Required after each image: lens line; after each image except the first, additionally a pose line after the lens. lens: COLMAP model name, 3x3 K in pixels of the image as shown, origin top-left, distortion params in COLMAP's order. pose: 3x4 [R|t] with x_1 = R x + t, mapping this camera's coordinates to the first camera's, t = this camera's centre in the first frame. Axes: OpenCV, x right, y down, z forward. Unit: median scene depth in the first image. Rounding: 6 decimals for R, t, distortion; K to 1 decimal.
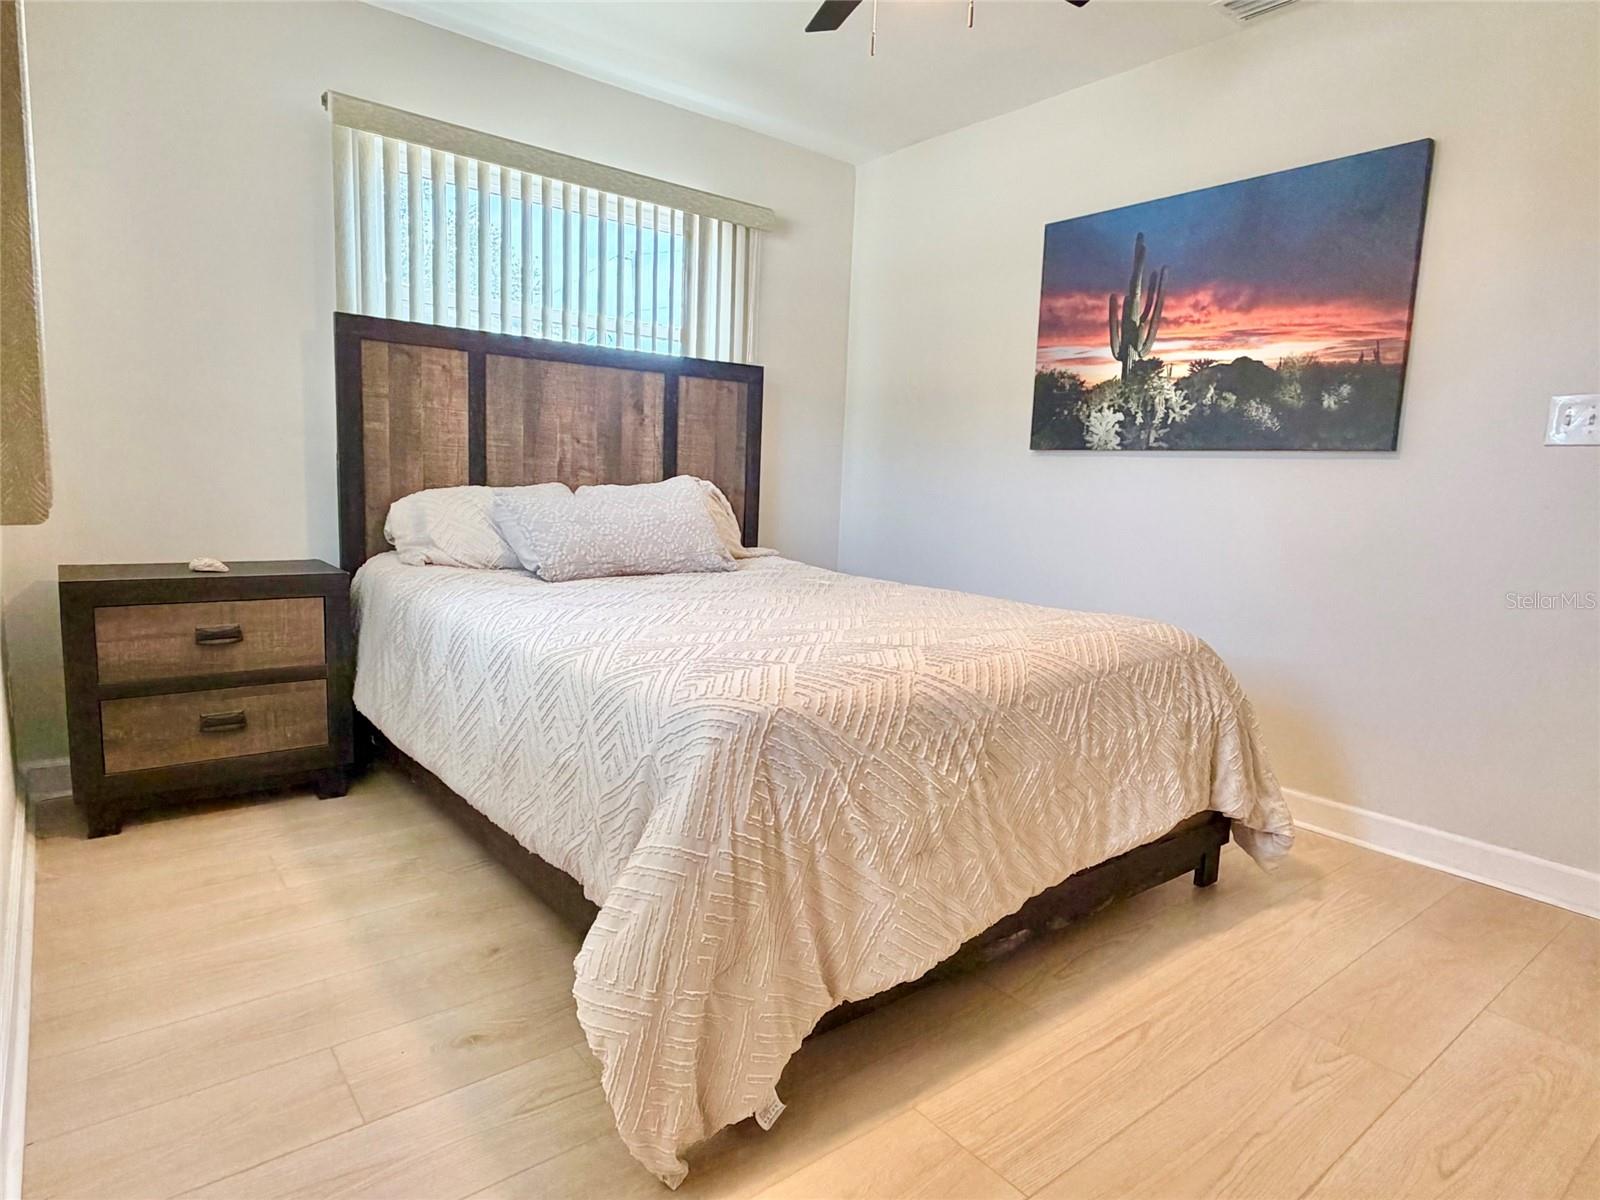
lens RADIAL K [[921.6, 0, 796.2], [0, 921.6, 601.1], [0, 0, 1]] dist [0.000725, -0.000557]
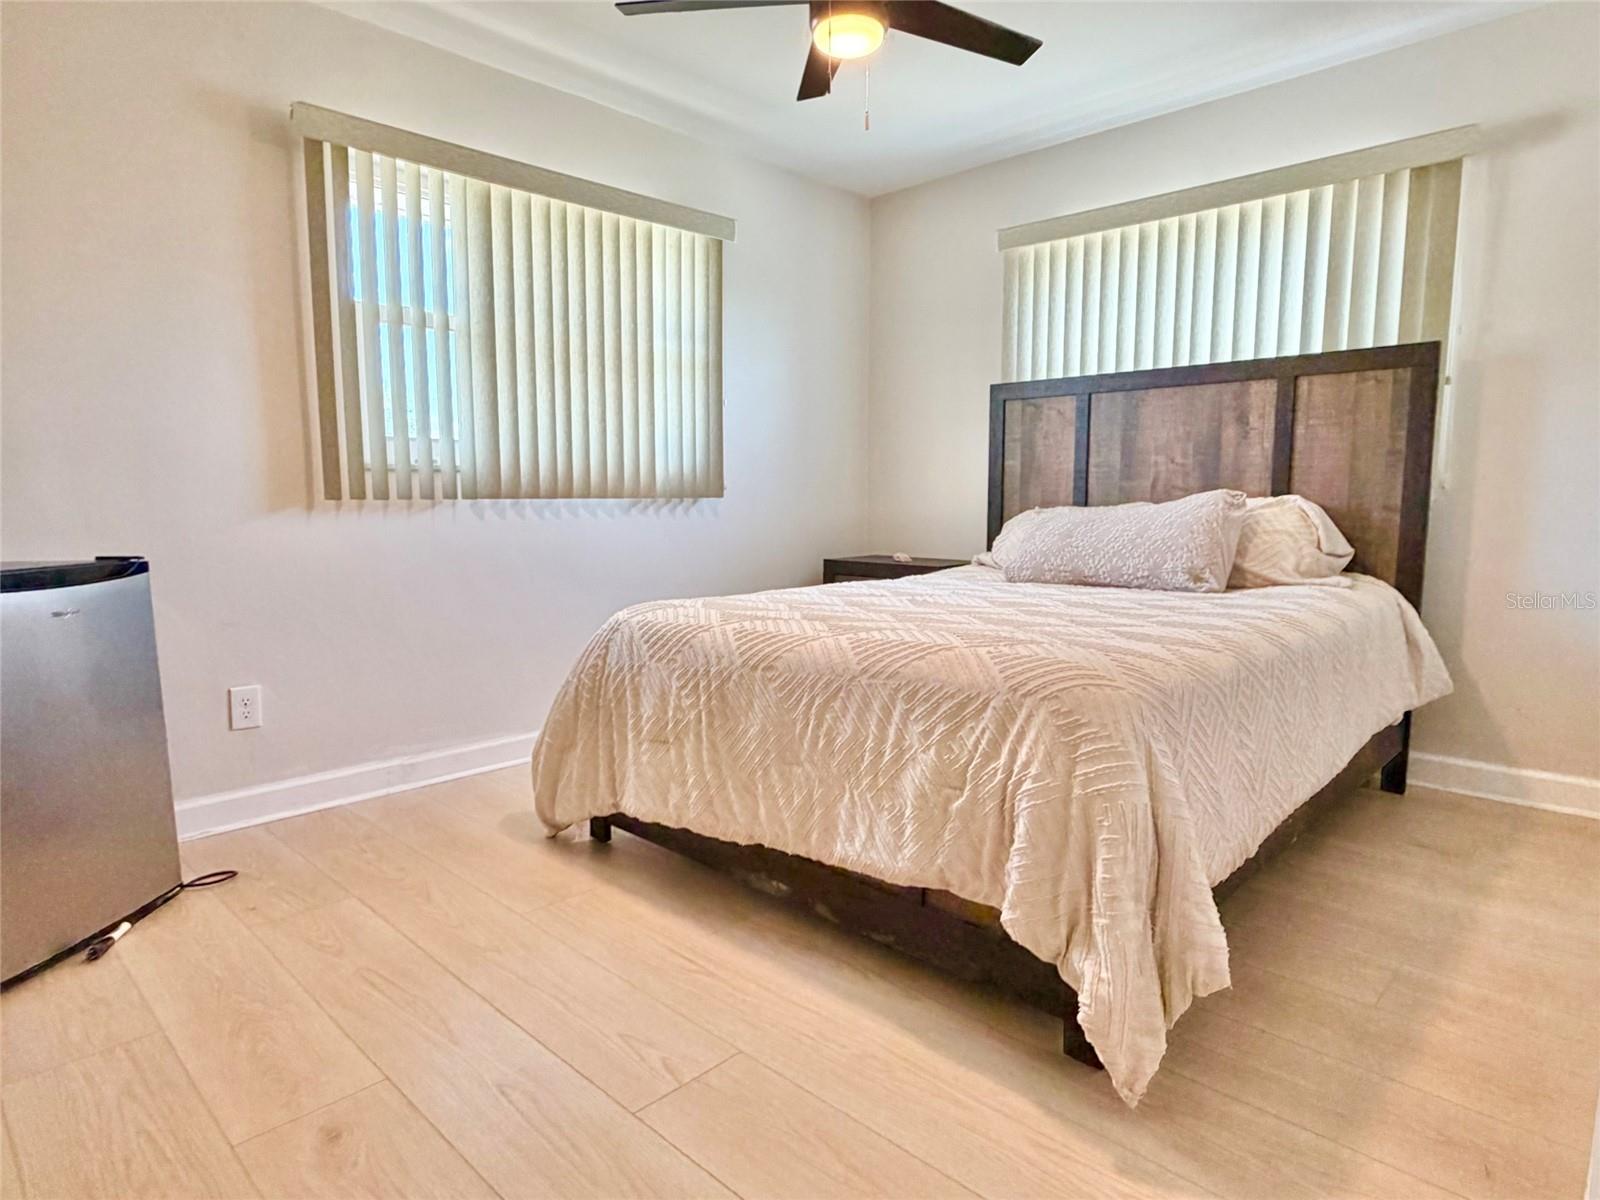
lens RADIAL K [[921.6, 0, 795.9], [0, 921.6, 600.4], [0, 0, 1]] dist [0.000725, -0.000557]
pose [[0.127227, 0.073483, -0.989148, 0.760618], [-0.127894, 0.990142, 0.057106, -0.025362], [0.983594, 0.119241, 0.135371, 0.478934]]
